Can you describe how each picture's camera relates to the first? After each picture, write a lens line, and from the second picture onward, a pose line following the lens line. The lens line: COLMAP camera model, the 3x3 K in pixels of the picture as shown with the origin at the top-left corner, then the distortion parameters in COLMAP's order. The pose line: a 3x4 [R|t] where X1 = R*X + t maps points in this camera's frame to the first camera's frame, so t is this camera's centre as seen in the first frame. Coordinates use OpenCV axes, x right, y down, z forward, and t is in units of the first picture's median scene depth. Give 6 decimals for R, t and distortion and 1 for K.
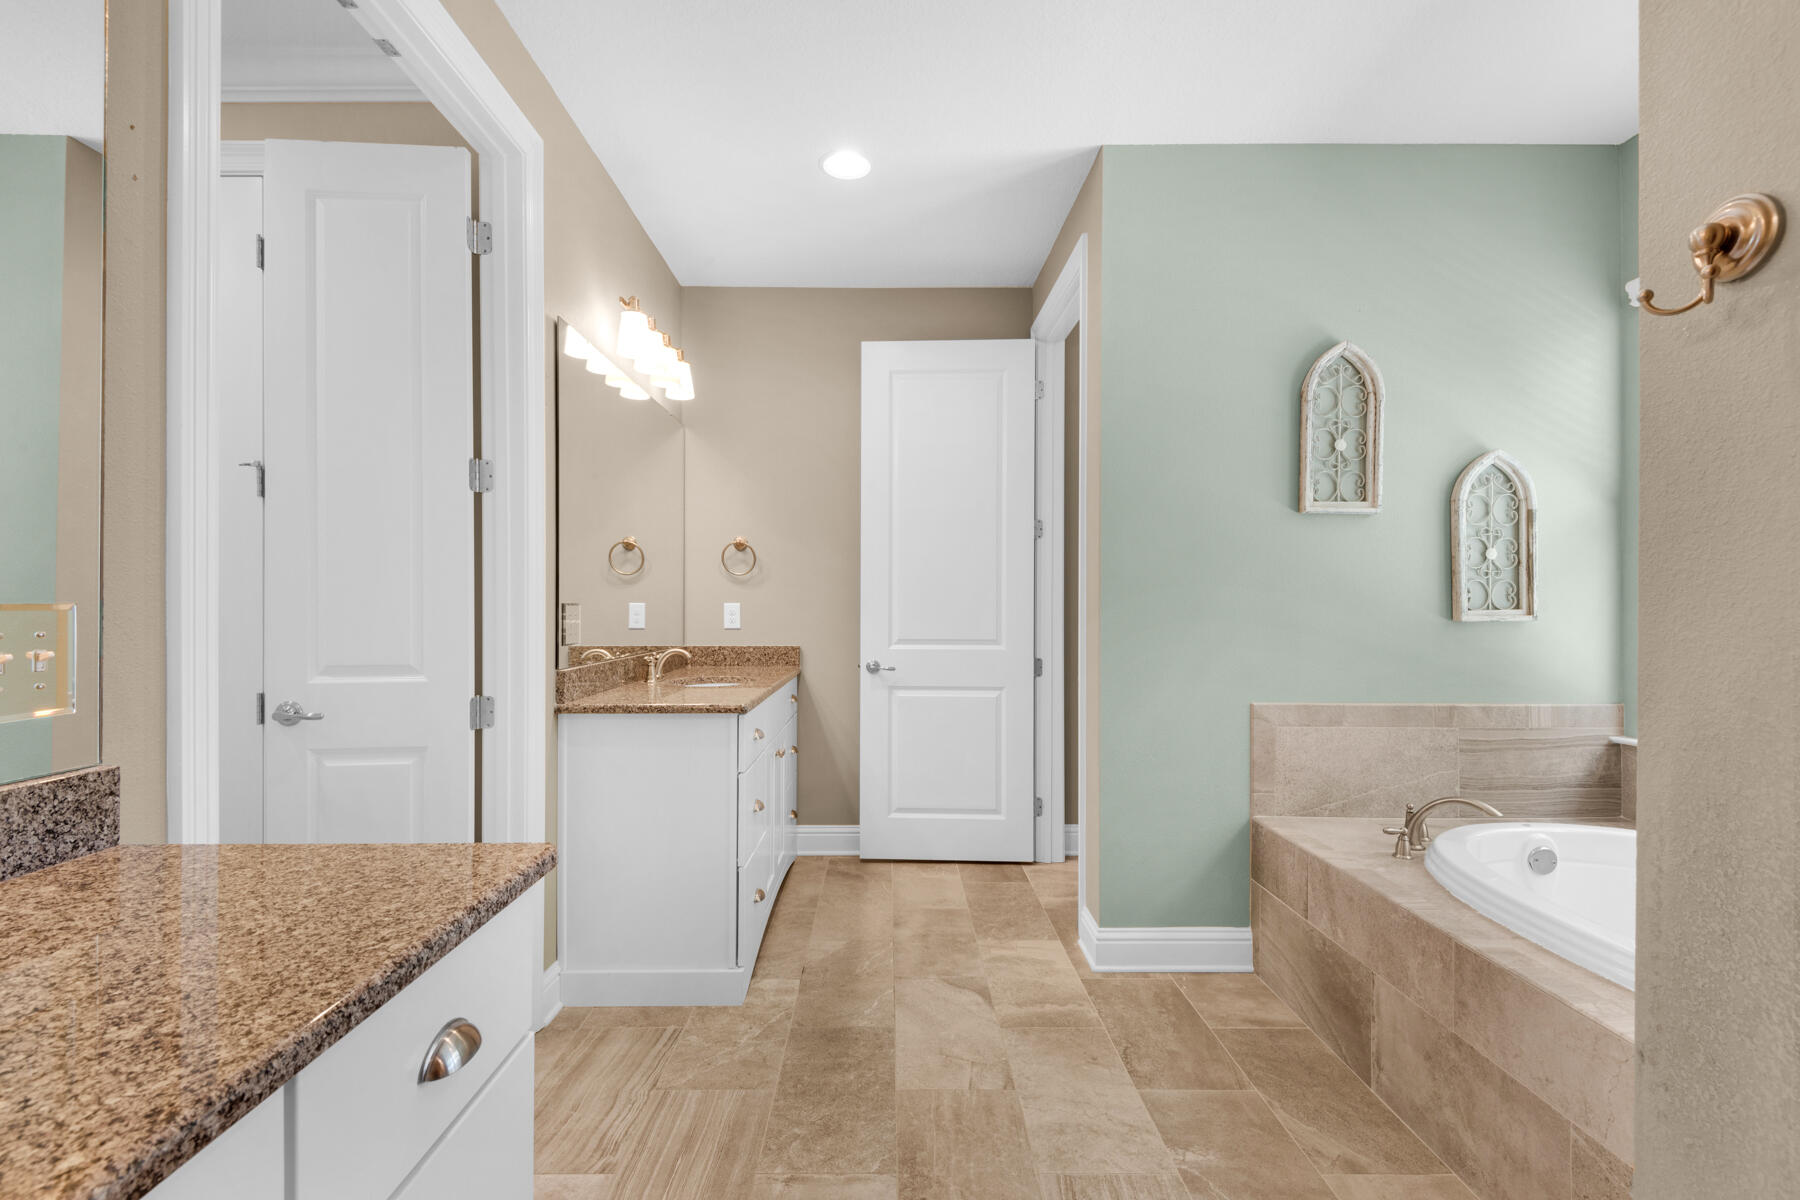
lens RADIAL K [[821.6, 0, 888.4], [0, 821.6, 600.0], [0, 0, 1]] dist [-0.000621, -0.000490]
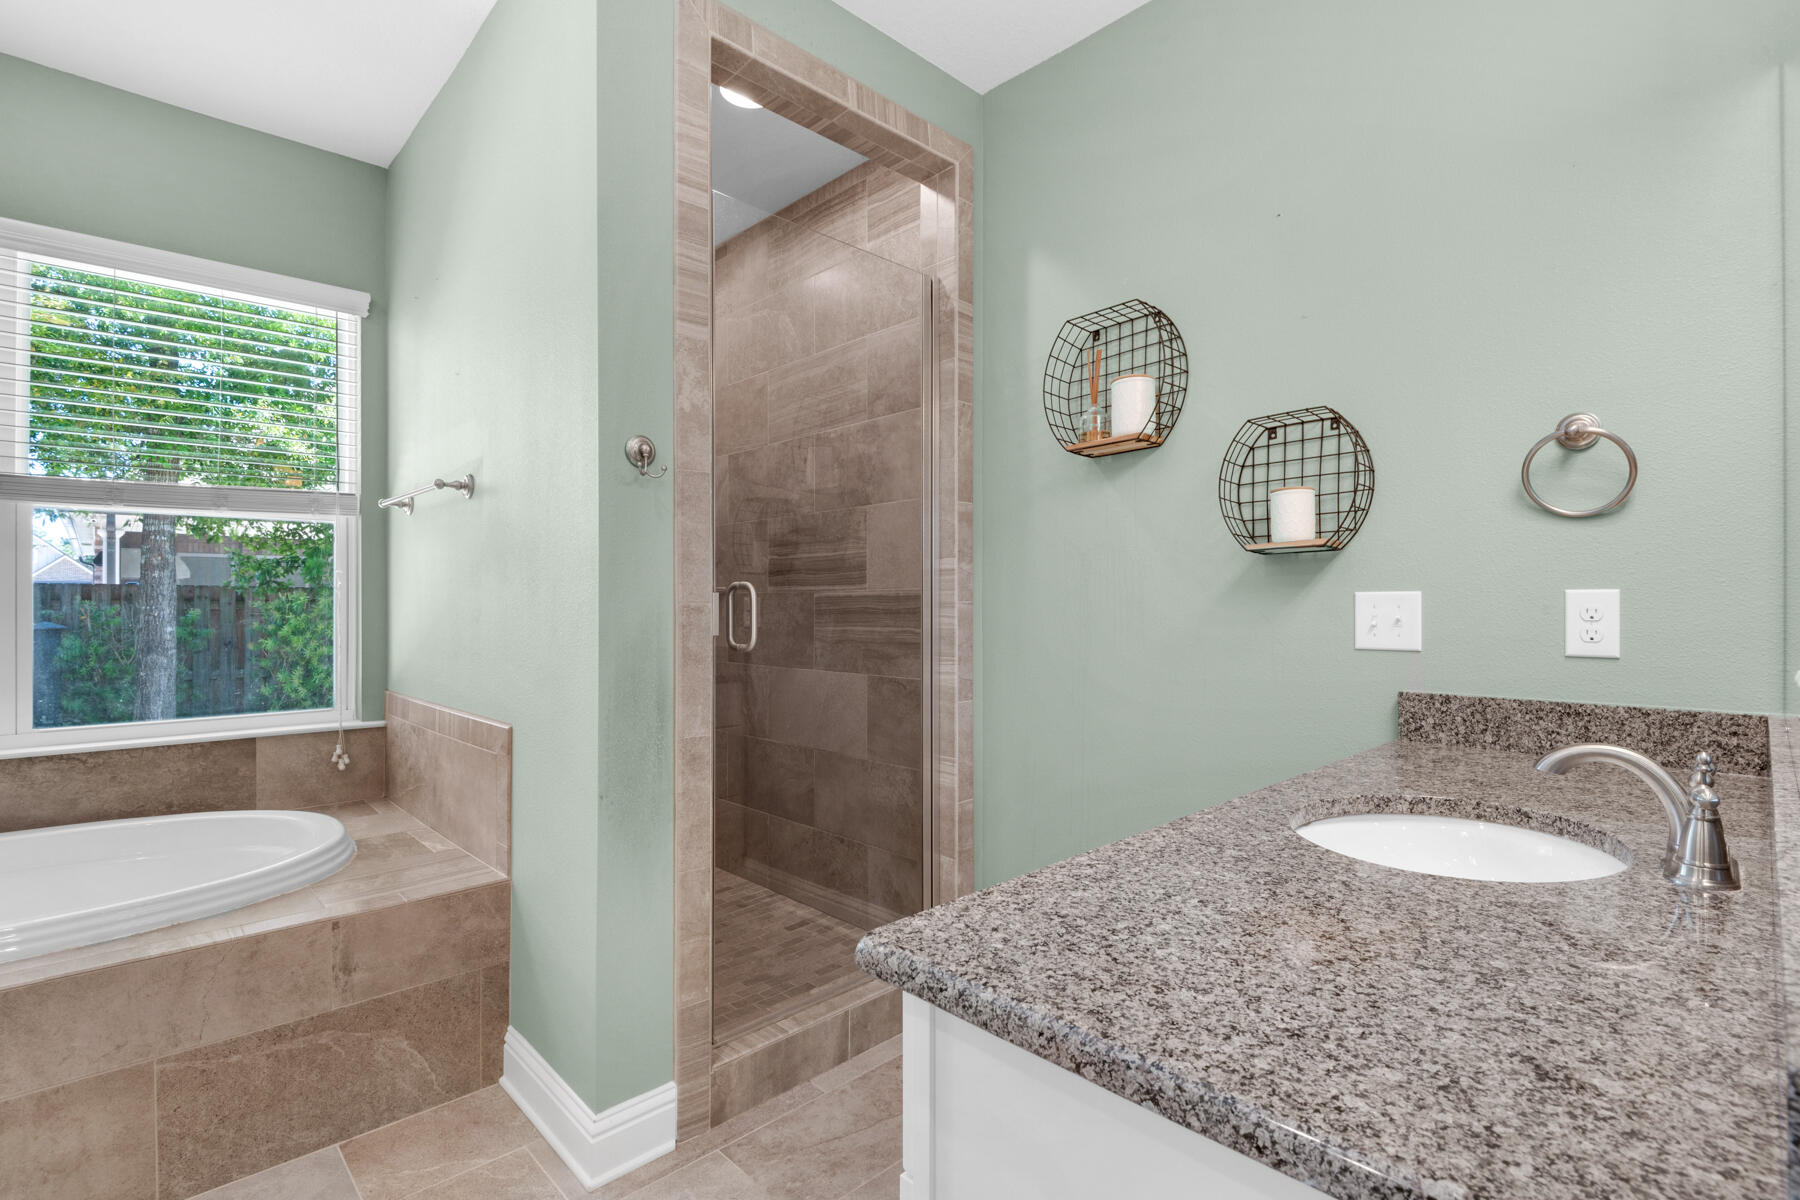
lens RADIAL K [[832.7, 0, 893.8], [0, 832.7, 601.1], [0, 0, 1]] dist [-0.000093, -0.000016]
pose [[-0.688014, -0.000751, 0.725697, -1.263029], [-0.002908, 0.999994, -0.001722, 0.033096], [-0.725691, -0.003295, -0.688013, 1.990979]]
